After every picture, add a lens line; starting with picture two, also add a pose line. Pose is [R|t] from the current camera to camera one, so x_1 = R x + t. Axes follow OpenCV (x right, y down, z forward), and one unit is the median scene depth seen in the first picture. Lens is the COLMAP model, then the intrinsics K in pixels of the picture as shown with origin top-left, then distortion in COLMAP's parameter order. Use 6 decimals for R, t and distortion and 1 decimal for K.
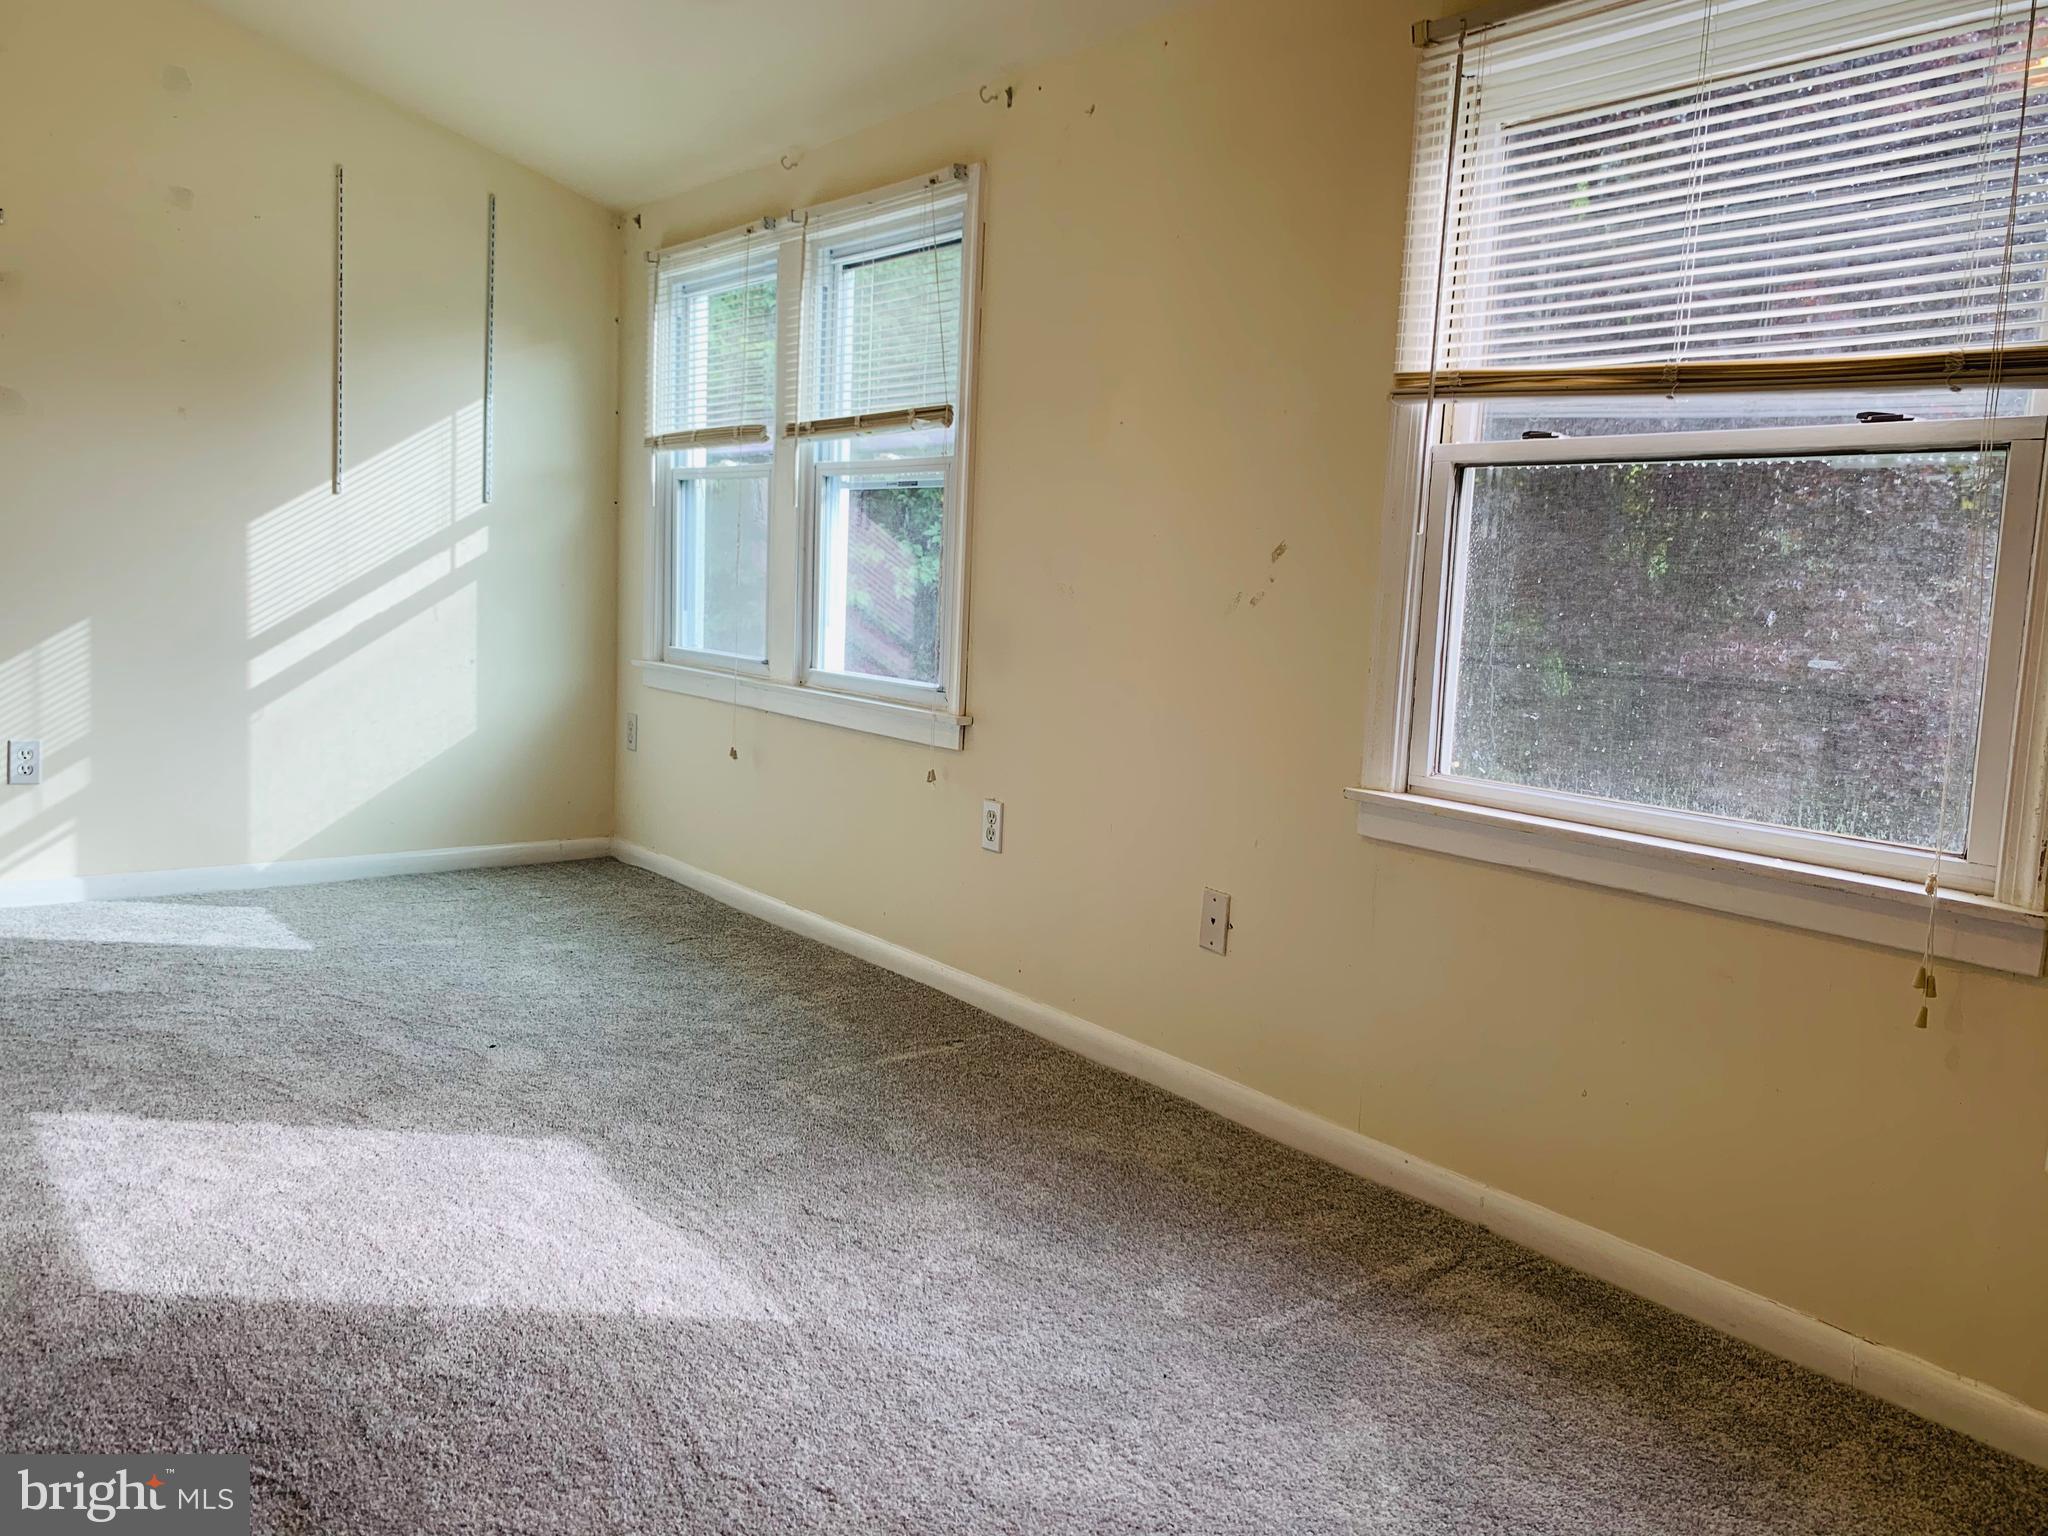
lens RADIAL K [[1572.0, 0, 1022.7], [0, 1572.0, 765.6], [0, 0, 1]] dist [0.055784, -0.091033]
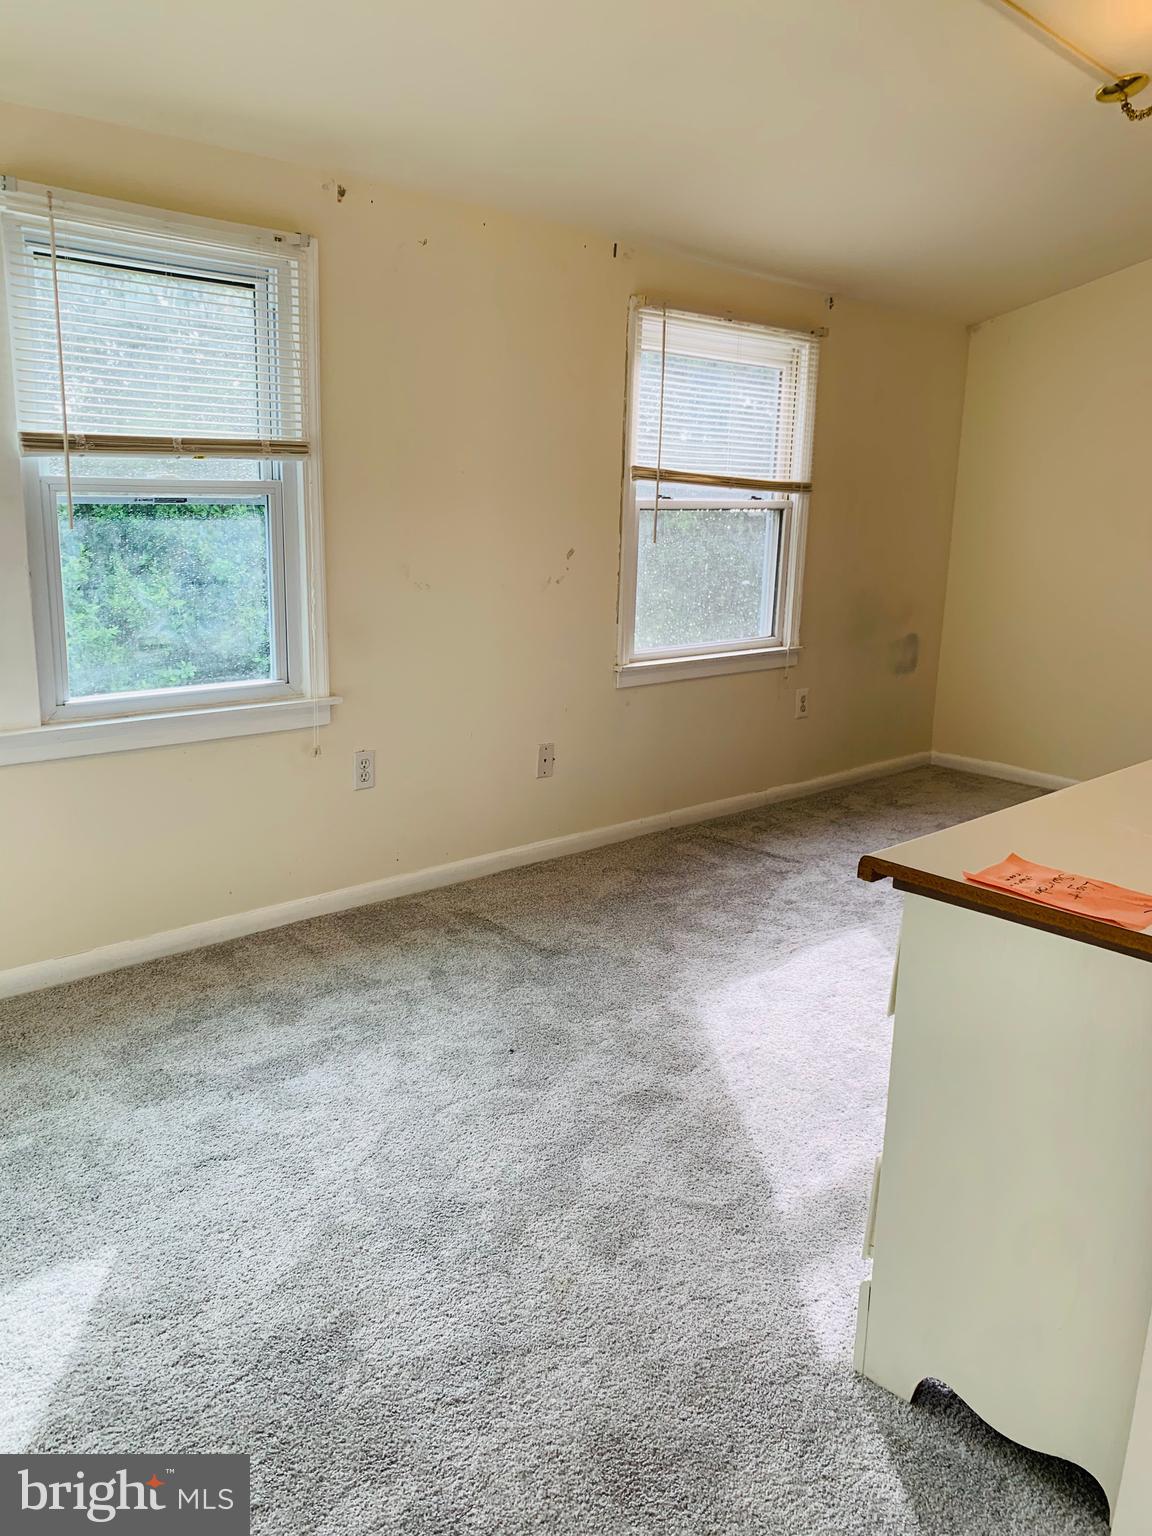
lens RADIAL K [[1179.0, 0, 575.2], [0, 1179.0, 768.2], [0, 0, 1]] dist [0.055784, -0.091033]
pose [[-0.099823, -0.283040, 0.953899, -1.218040], [0.084351, 0.952829, 0.291549, -0.294541], [-0.991423, 0.109566, -0.071240, 1.100623]]
